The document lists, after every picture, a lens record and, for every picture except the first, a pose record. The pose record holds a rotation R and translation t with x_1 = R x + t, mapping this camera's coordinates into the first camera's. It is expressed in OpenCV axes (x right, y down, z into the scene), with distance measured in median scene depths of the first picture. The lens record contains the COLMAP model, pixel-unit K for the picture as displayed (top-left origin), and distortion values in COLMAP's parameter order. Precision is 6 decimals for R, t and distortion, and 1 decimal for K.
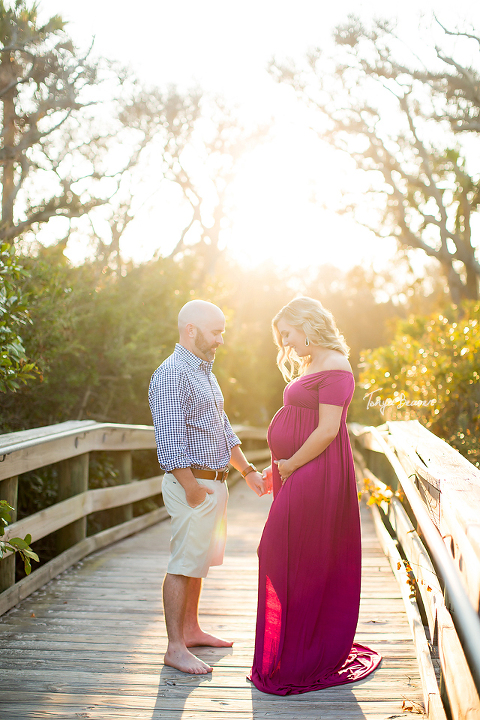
lens RADIAL K [[1042.0, 0, 240.0], [0, 1042.0, 360.0], [0, 0, 1]] dist [-0.152967, 0.212112]
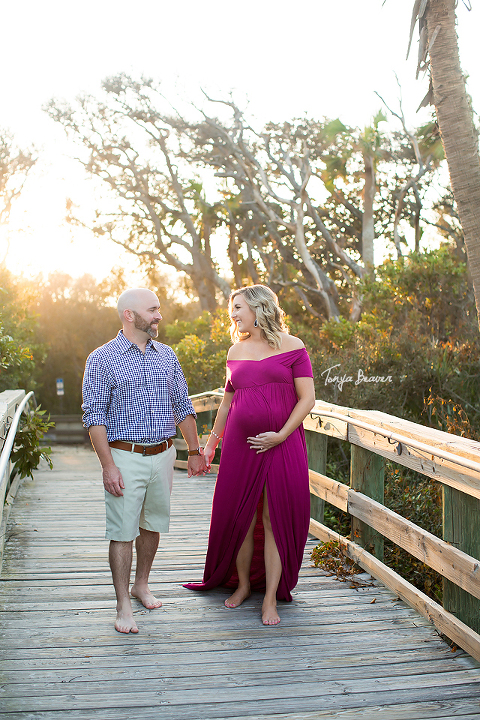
lens RADIAL K [[1042.0, 0, 240.0], [0, 1042.0, 360.0], [0, 0, 1]] dist [-0.152967, 0.212112]
pose [[0.957756, -0.000974, 0.287581, -0.097908], [0.002223, 0.999989, -0.004019, 0.008199], [-0.287574, 0.004488, 0.957748, -0.181836]]
